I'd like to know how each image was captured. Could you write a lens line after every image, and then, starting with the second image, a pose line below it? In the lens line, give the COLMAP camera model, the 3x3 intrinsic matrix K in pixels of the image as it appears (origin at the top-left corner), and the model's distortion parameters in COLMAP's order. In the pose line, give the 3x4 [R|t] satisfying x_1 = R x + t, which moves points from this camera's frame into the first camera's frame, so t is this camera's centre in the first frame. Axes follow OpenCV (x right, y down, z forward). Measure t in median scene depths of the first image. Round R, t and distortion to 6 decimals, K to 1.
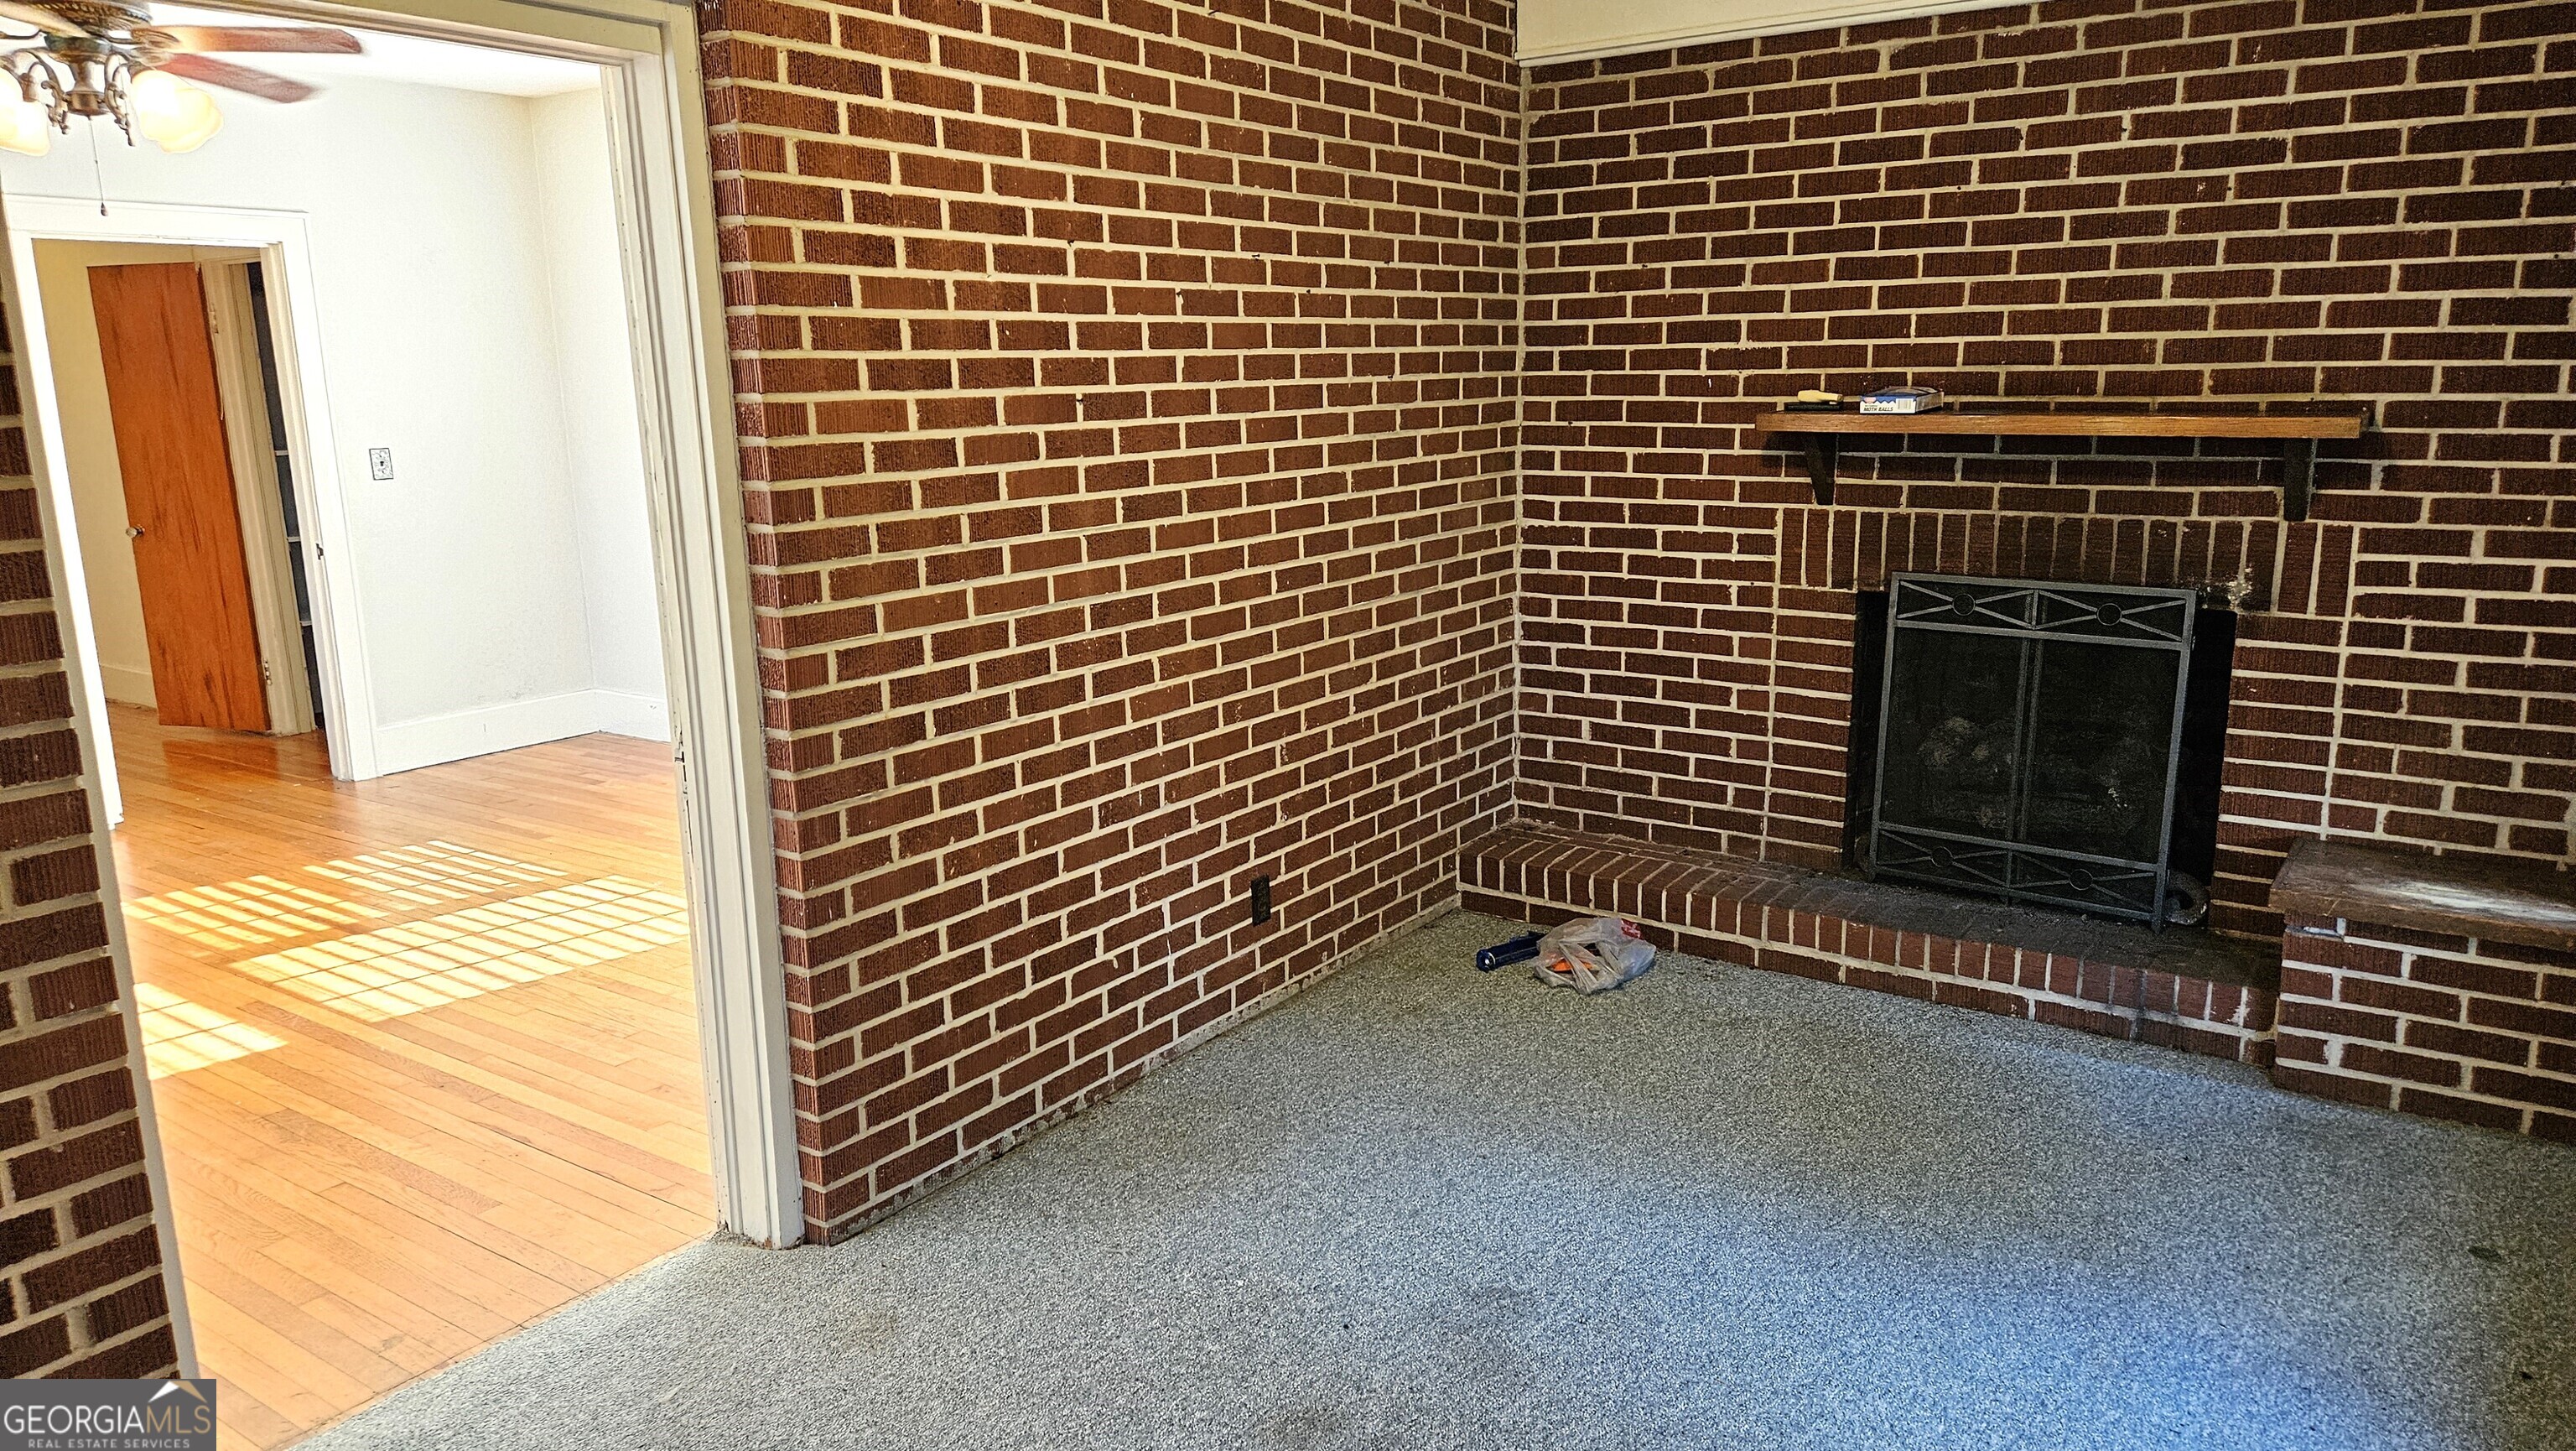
lens RADIAL K [[1721.7, 0, 1290.0], [0, 1721.7, 720.0], [0, 0, 1]] dist [0.058548, -0.035302]
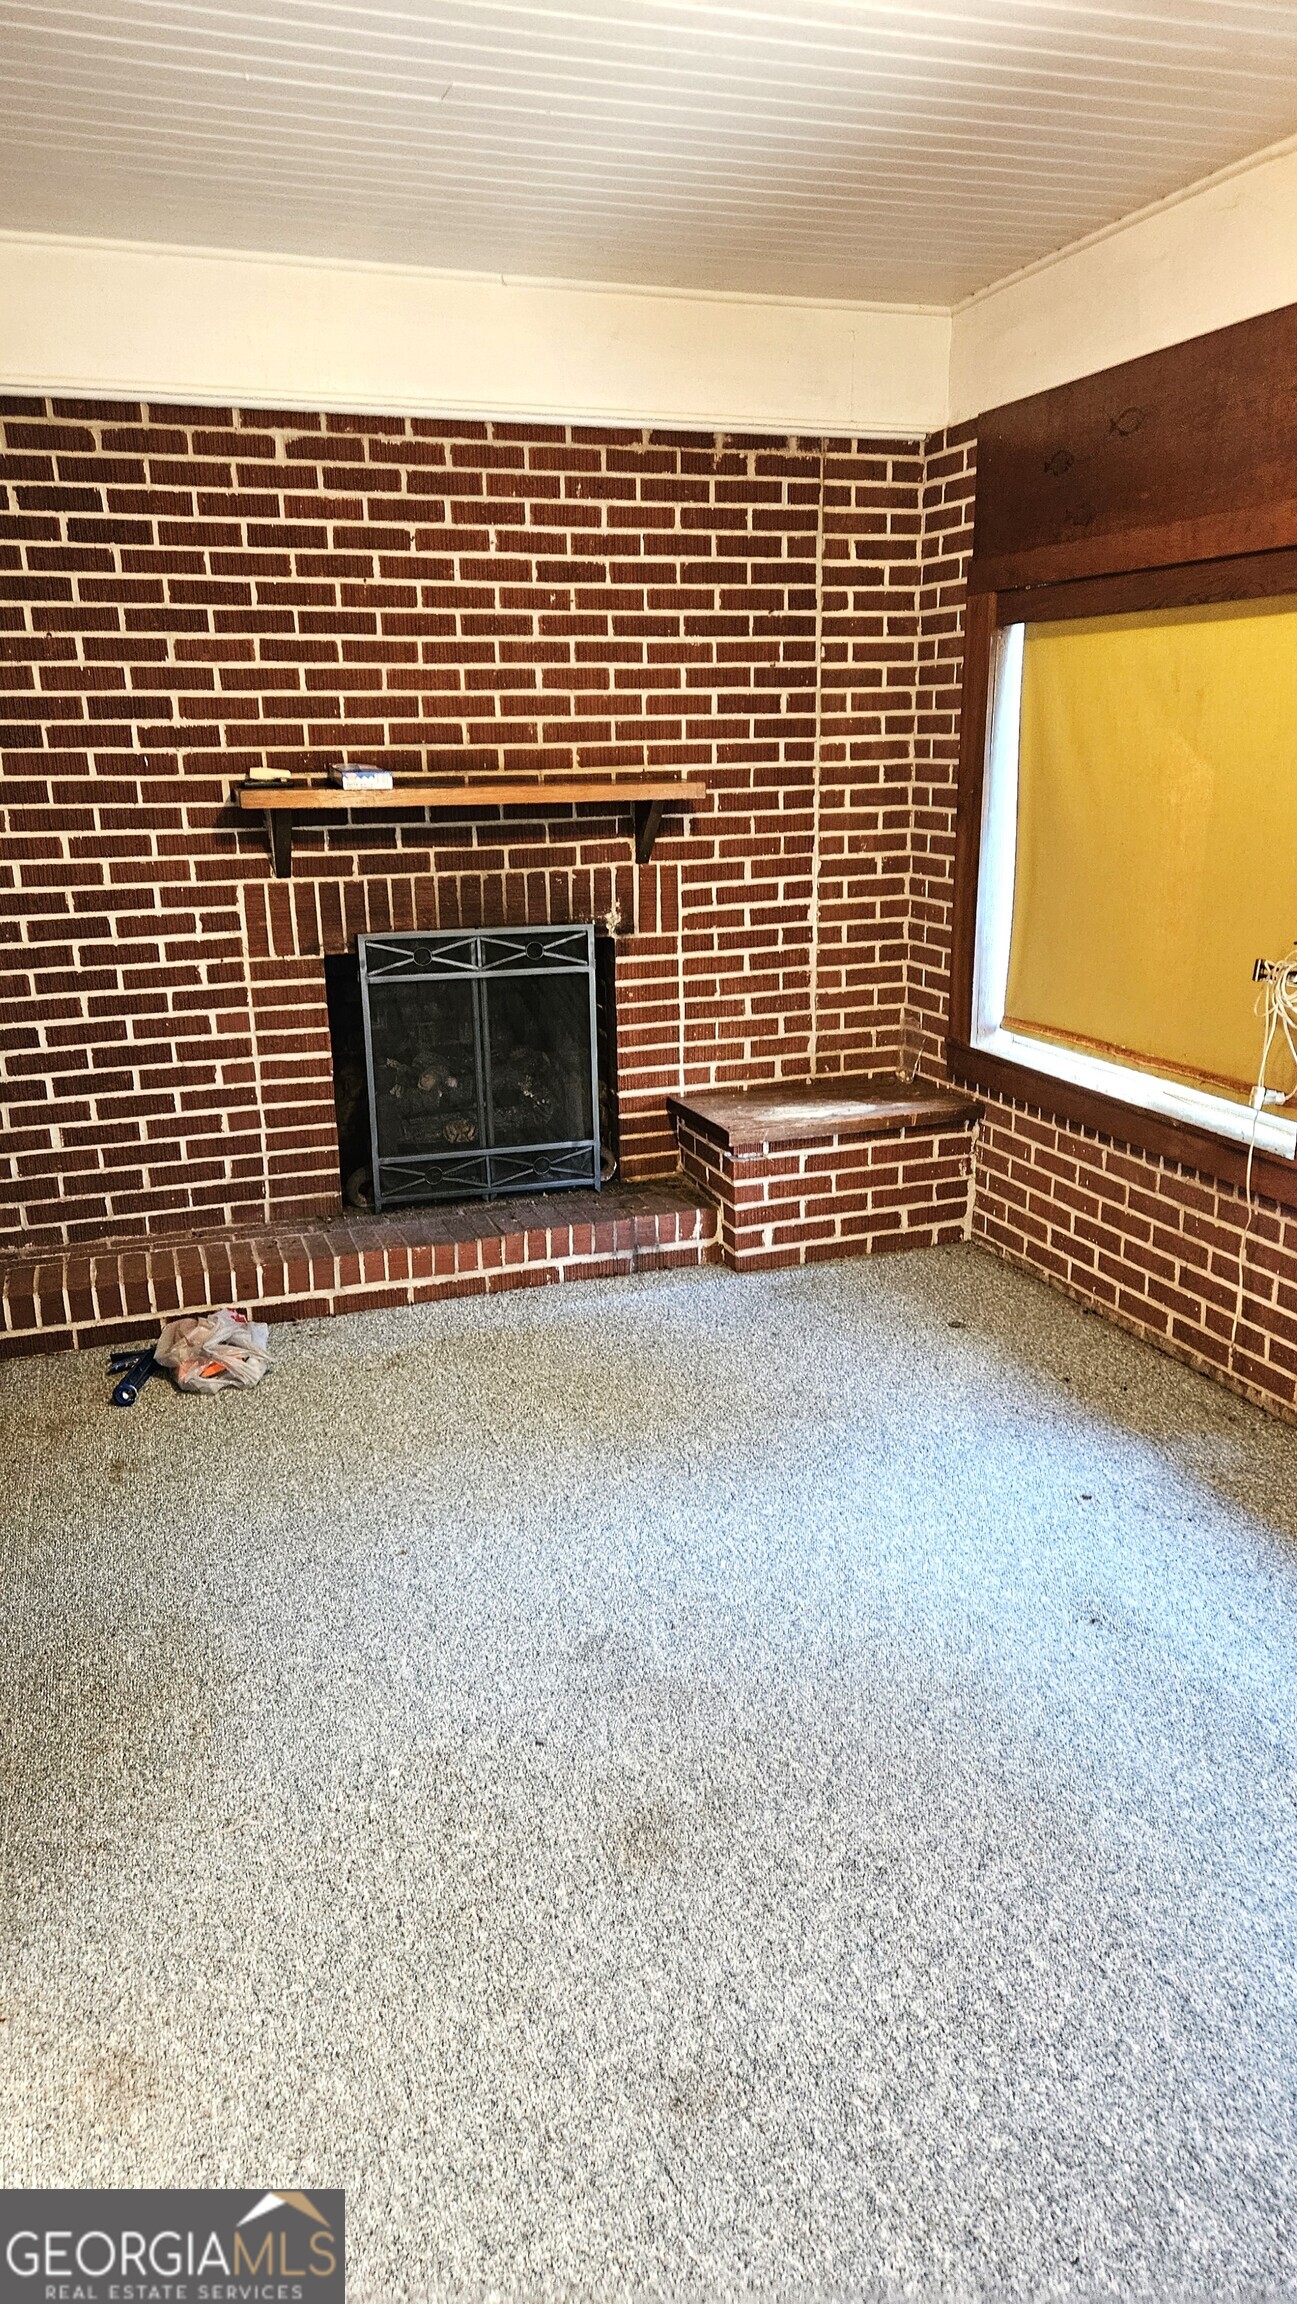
lens RADIAL K [[1539.8, 0, 657.5], [0, 1539.8, 1176.4], [0, 0, 1]] dist [0.058548, -0.035302]
pose [[0.578349, -0.225117, 0.784114, -0.353274], [0.173032, 0.973153, 0.151764, -0.052287], [-0.797228, 0.047904, 0.601775, 0.264126]]
